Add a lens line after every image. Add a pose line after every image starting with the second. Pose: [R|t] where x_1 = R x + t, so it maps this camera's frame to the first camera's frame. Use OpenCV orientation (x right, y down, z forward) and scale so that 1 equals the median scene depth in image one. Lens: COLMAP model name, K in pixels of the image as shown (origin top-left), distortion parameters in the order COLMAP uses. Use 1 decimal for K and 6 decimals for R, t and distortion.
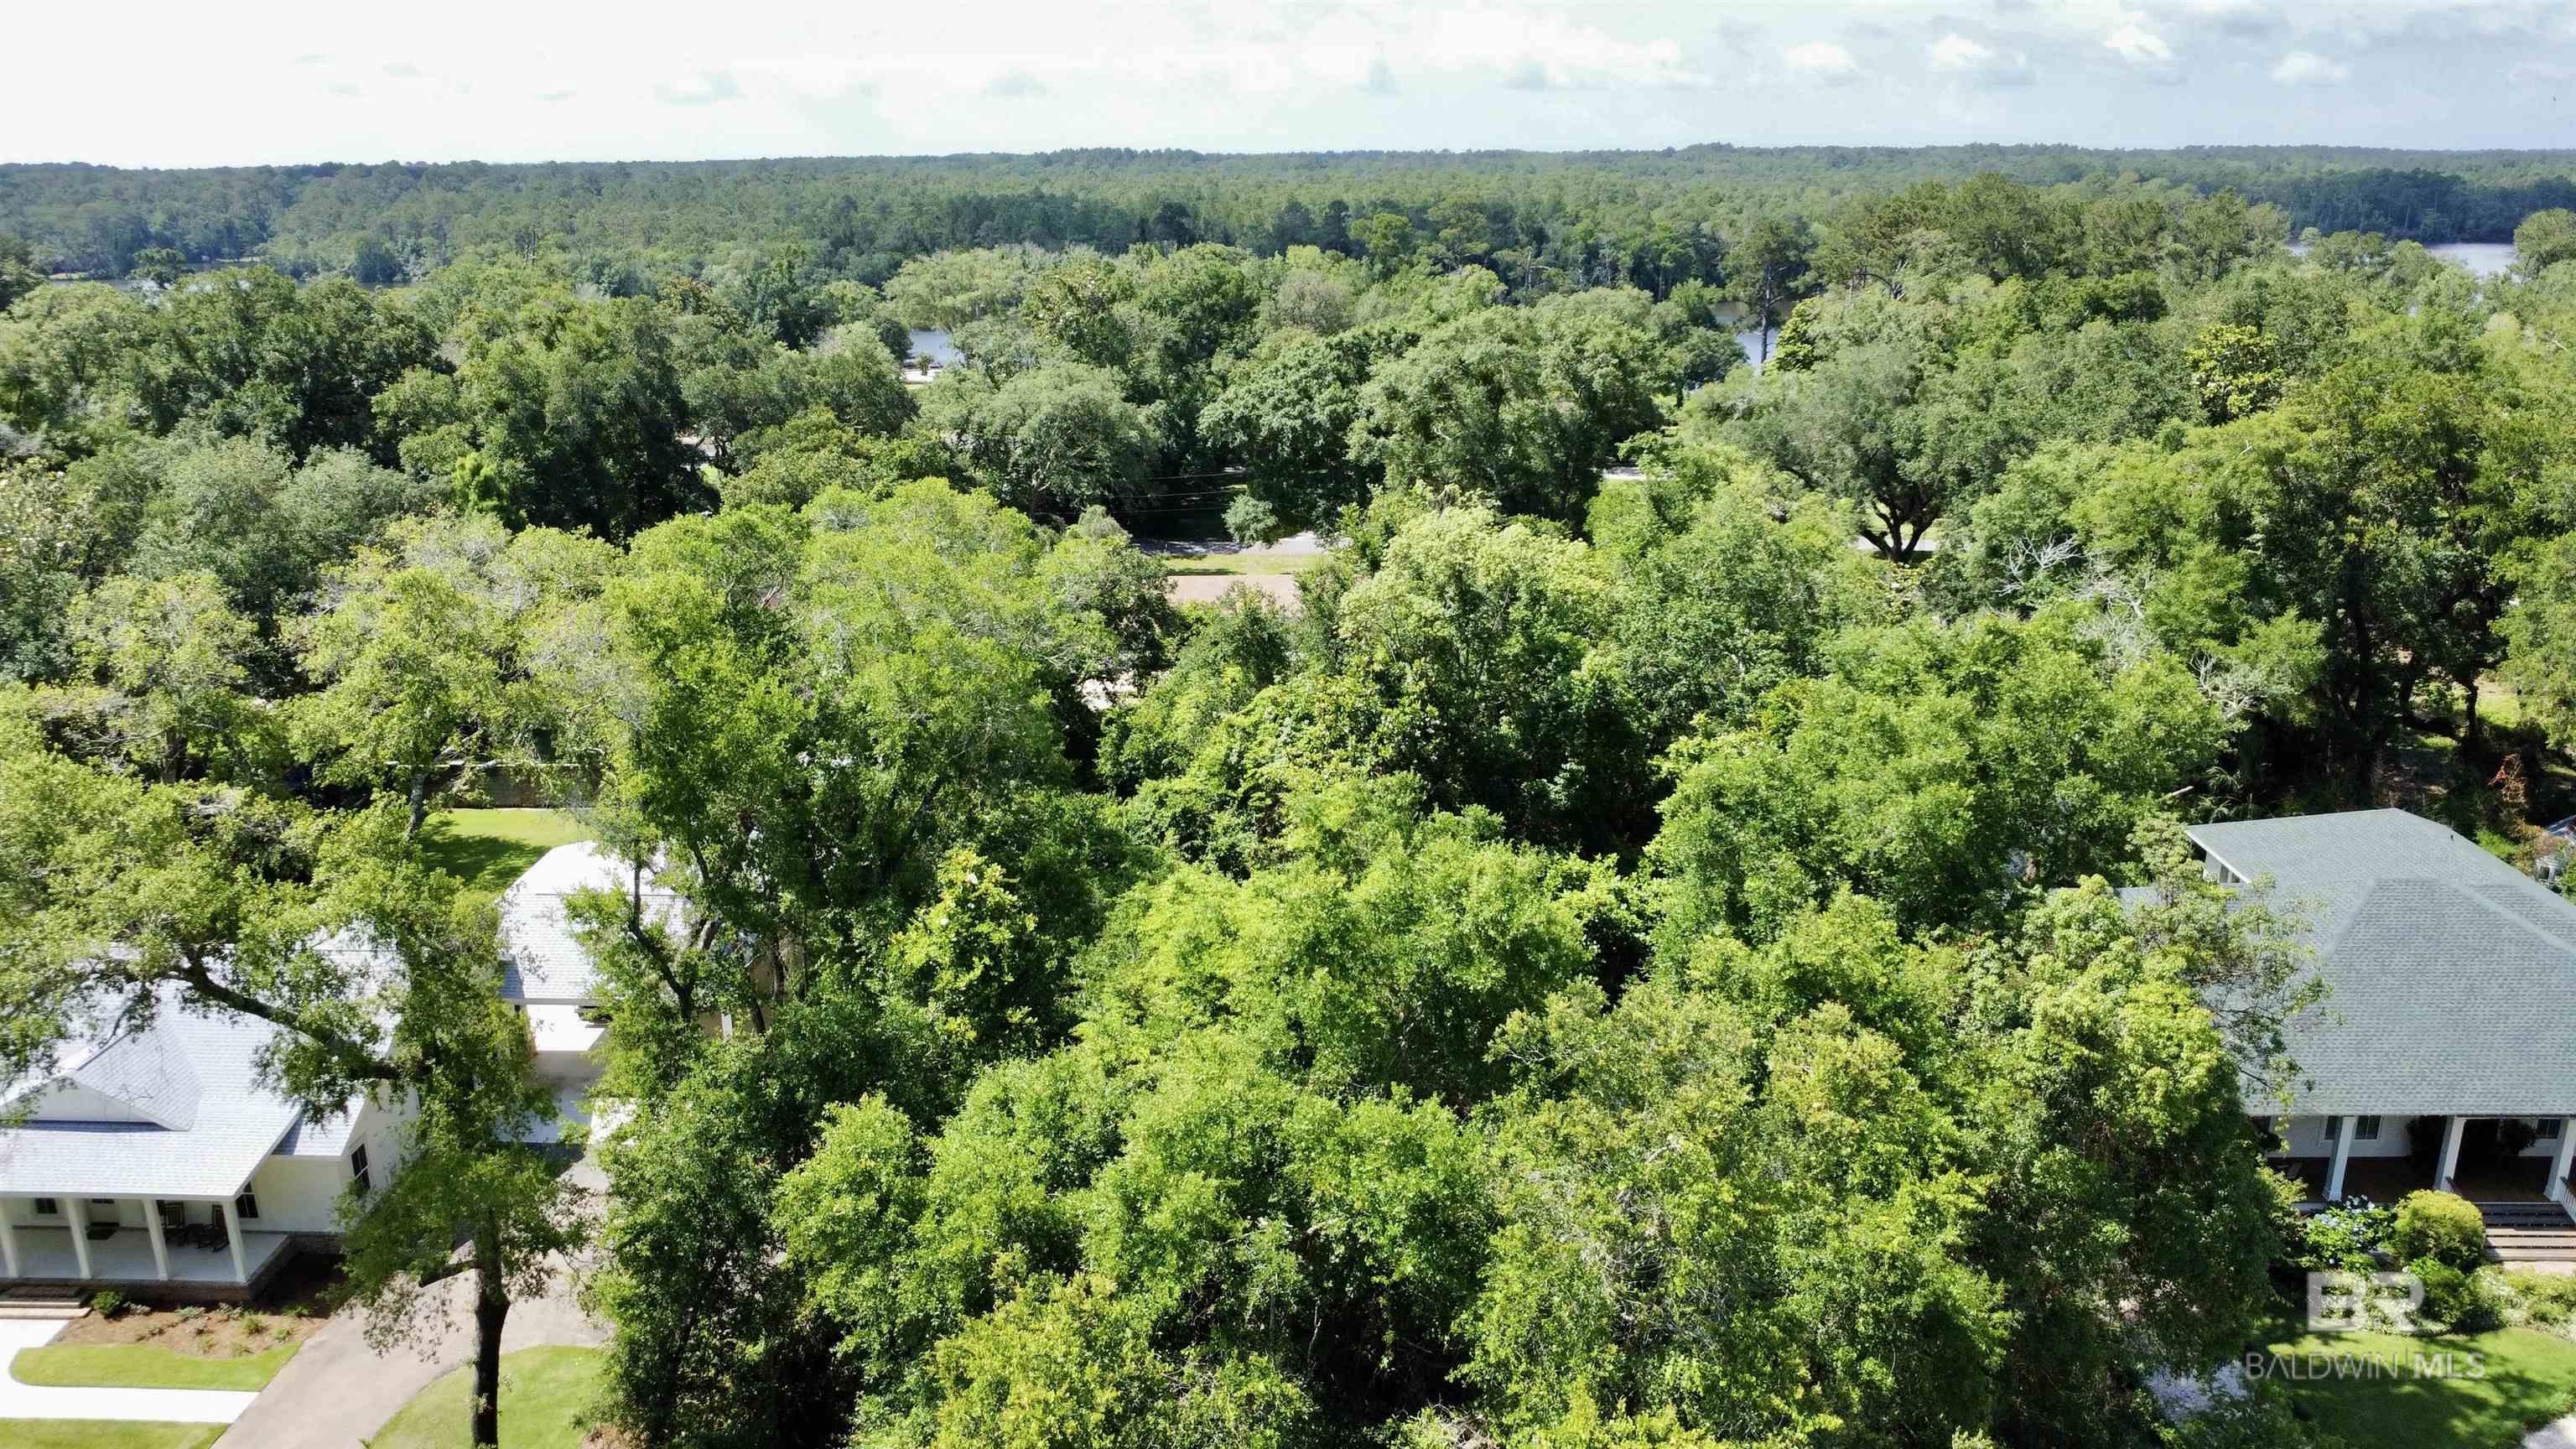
lens RADIAL K [[1802.8, 0, 1293.0], [0, 1802.8, 690.2], [0, 0, 1]] dist [-0.030540, 0.001675]
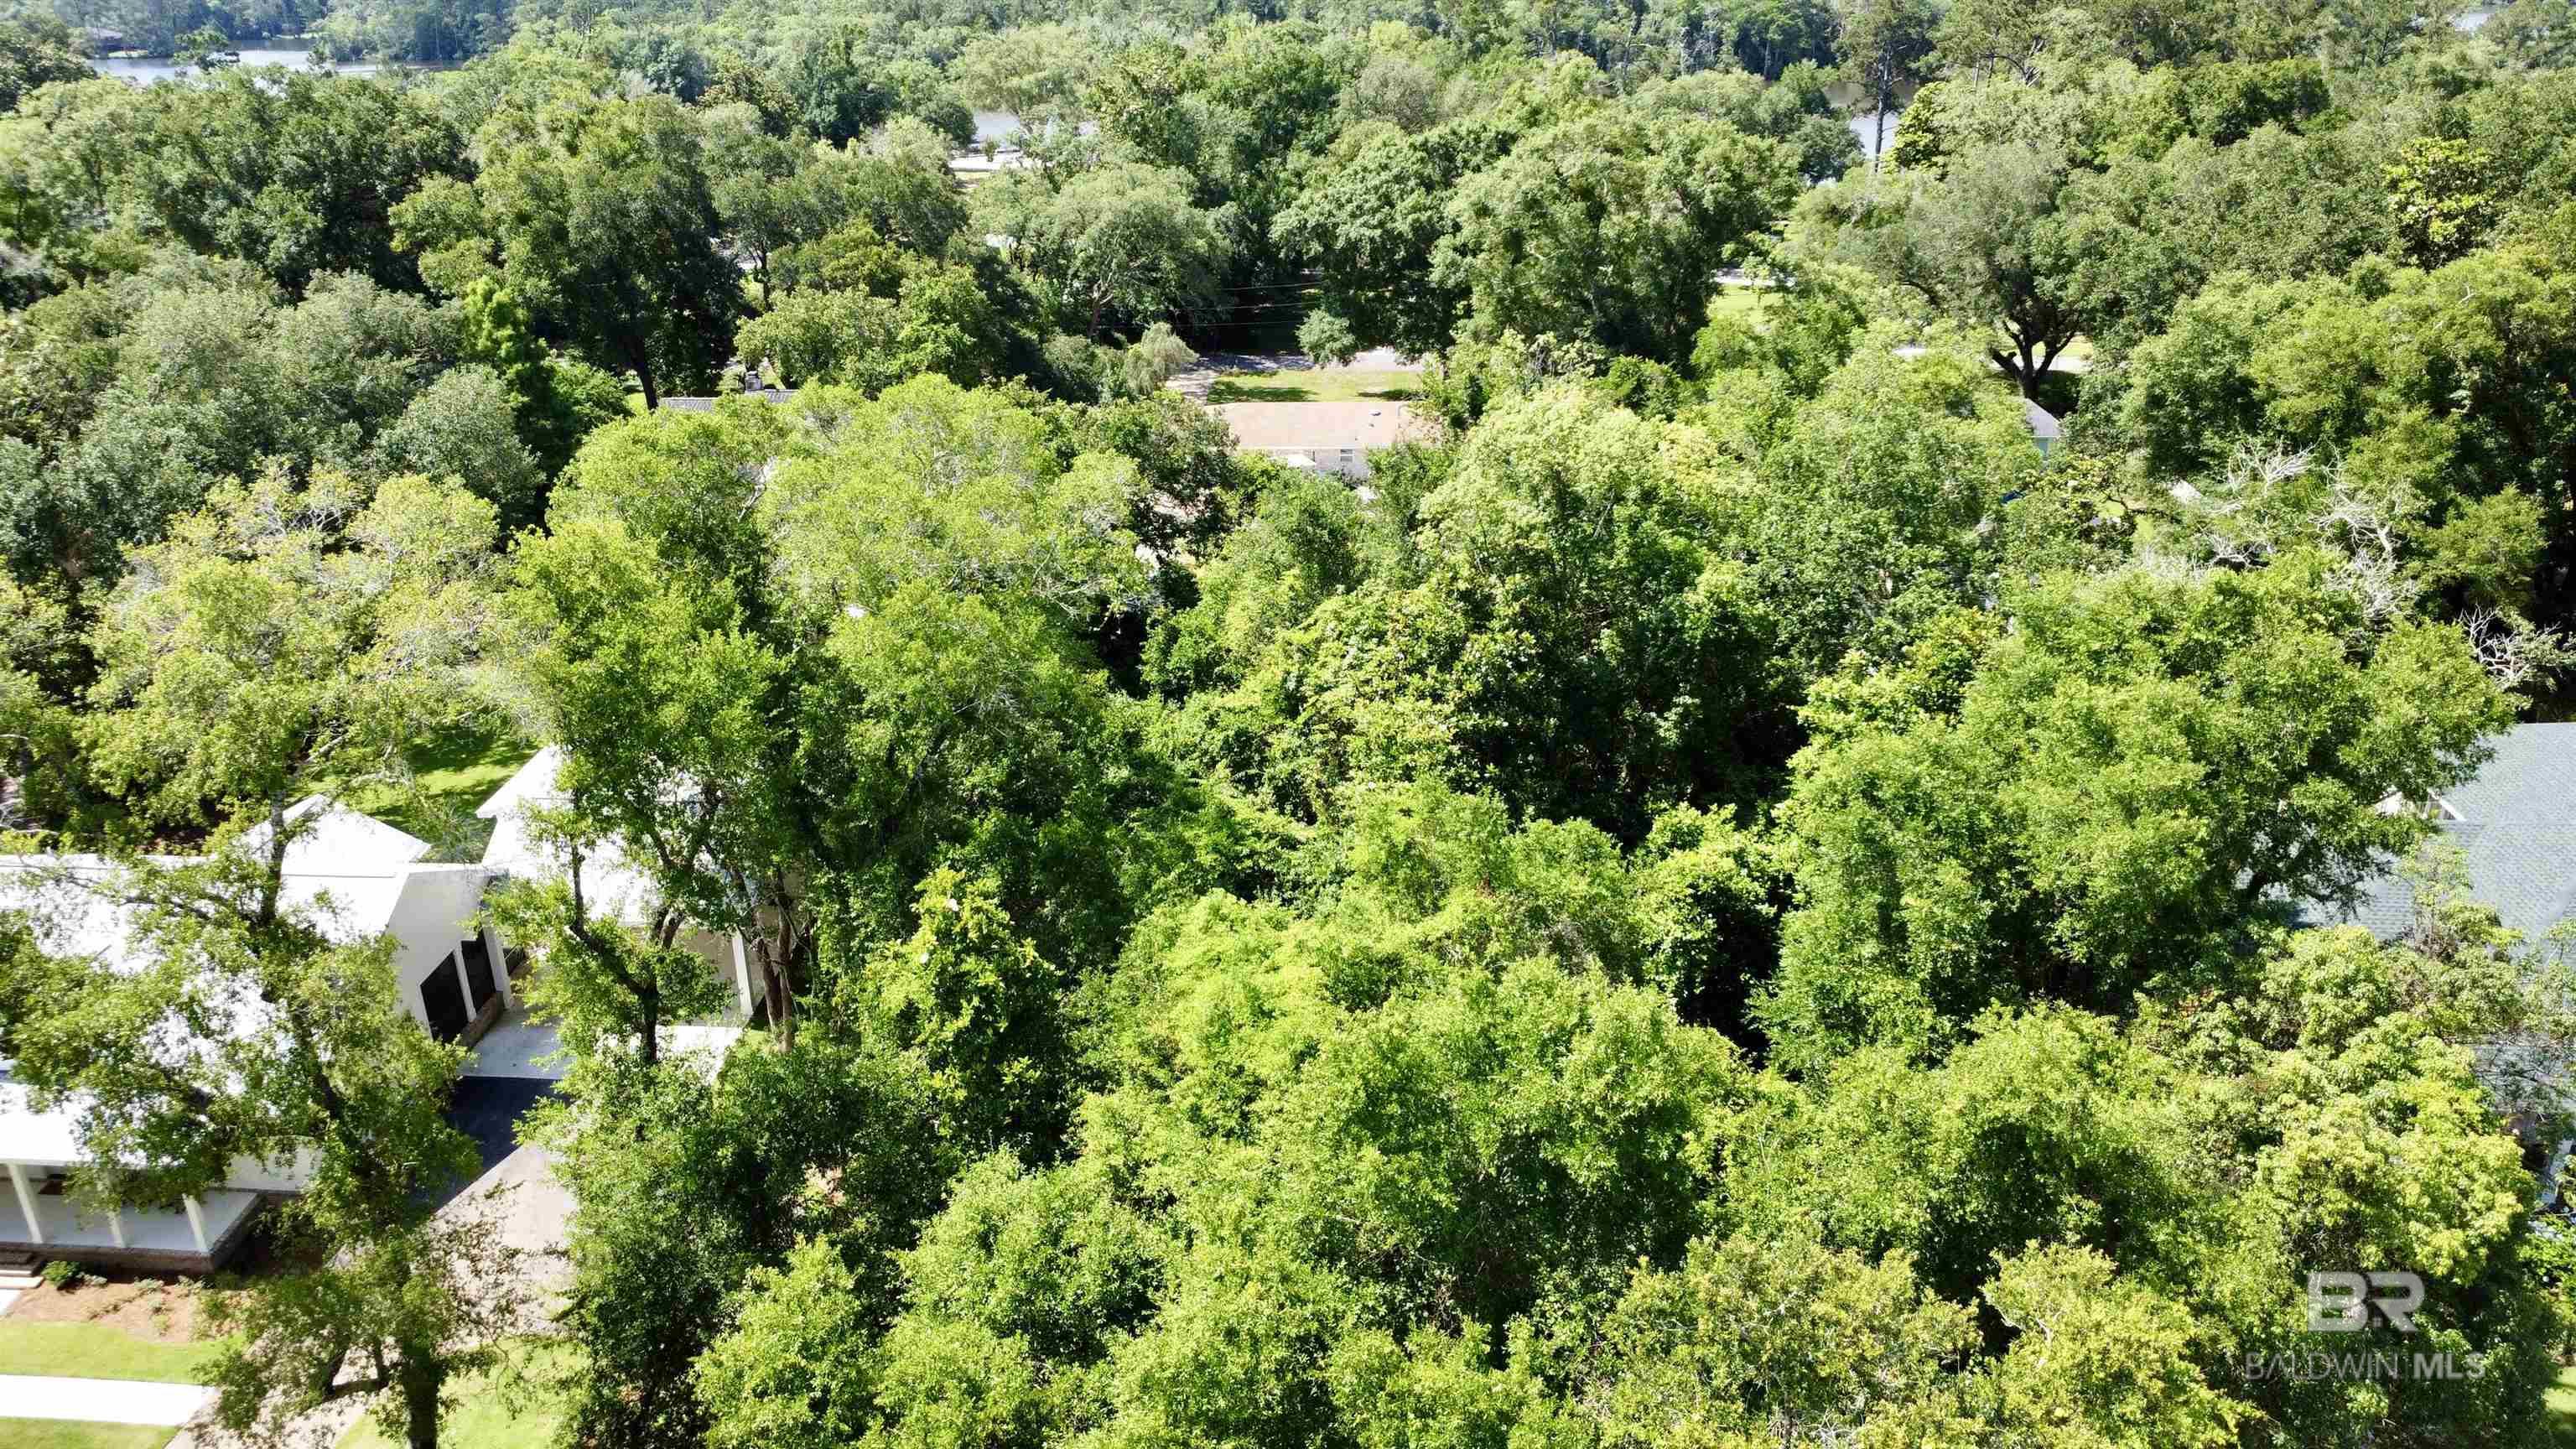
lens RADIAL K [[1723.7, 0, 1321.3], [0, 1723.7, 610.3], [0, 0, 1]] dist [-0.044007, 0.020931]
pose [[0.999380, 0.007788, -0.034350, 0.005977], [-0.004124, 0.994413, 0.105475, -0.053895], [0.034980, -0.105268, 0.993828, 0.115487]]
